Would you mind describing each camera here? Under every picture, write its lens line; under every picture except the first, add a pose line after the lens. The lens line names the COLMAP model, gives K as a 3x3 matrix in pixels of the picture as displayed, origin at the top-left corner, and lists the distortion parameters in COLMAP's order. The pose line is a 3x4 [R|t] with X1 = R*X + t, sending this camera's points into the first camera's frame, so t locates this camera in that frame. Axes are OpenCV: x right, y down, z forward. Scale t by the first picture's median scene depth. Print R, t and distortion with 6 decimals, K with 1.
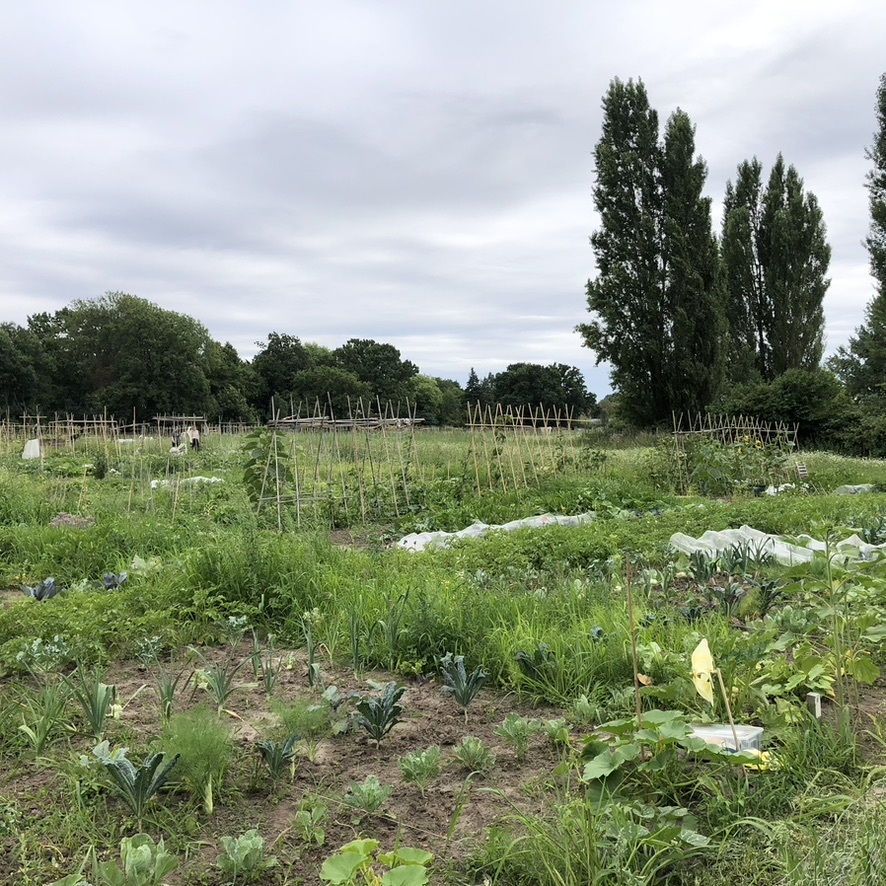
lens RADIAL K [[980.5, 0, 437.6], [0, 980.5, 441.6], [0, 0, 1]] dist [0.001499, 0.000000]
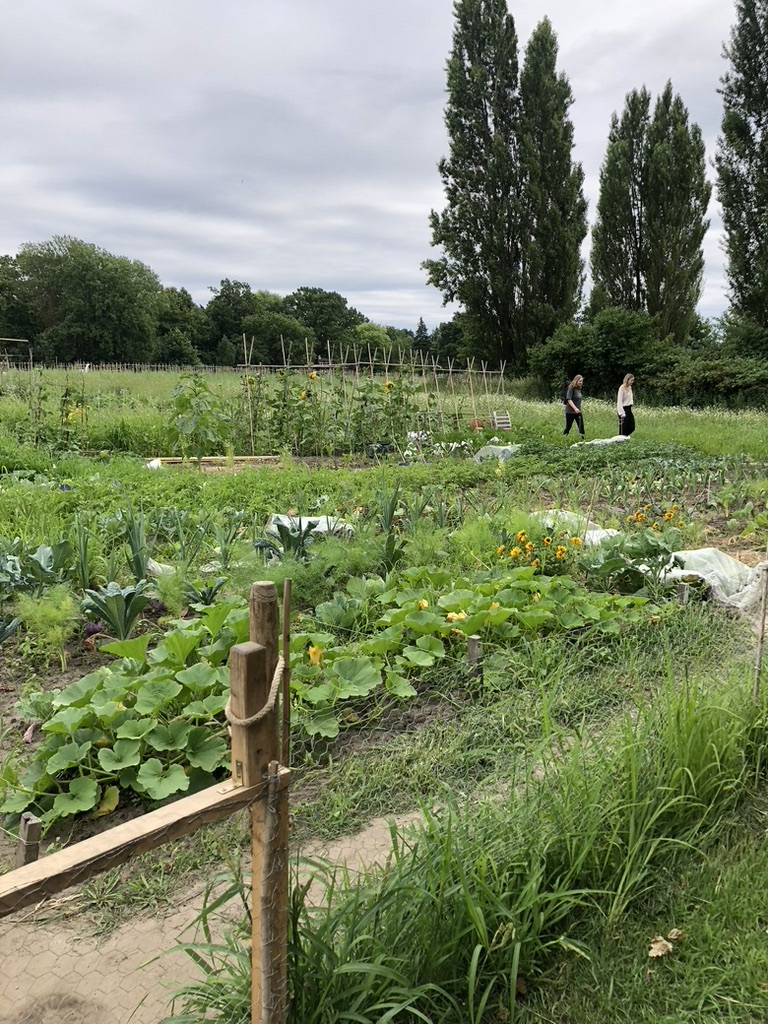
lens RADIAL K [[856.2, 0, 378.2], [0, 856.2, 491.5], [0, 0, 1]] dist [0.030529, -0.012790]
pose [[0.998862, 0.025902, -0.040048, 0.110804], [-0.020799, 0.992192, 0.122972, 0.000885], [0.042921, -0.121999, 0.991602, 0.117234]]
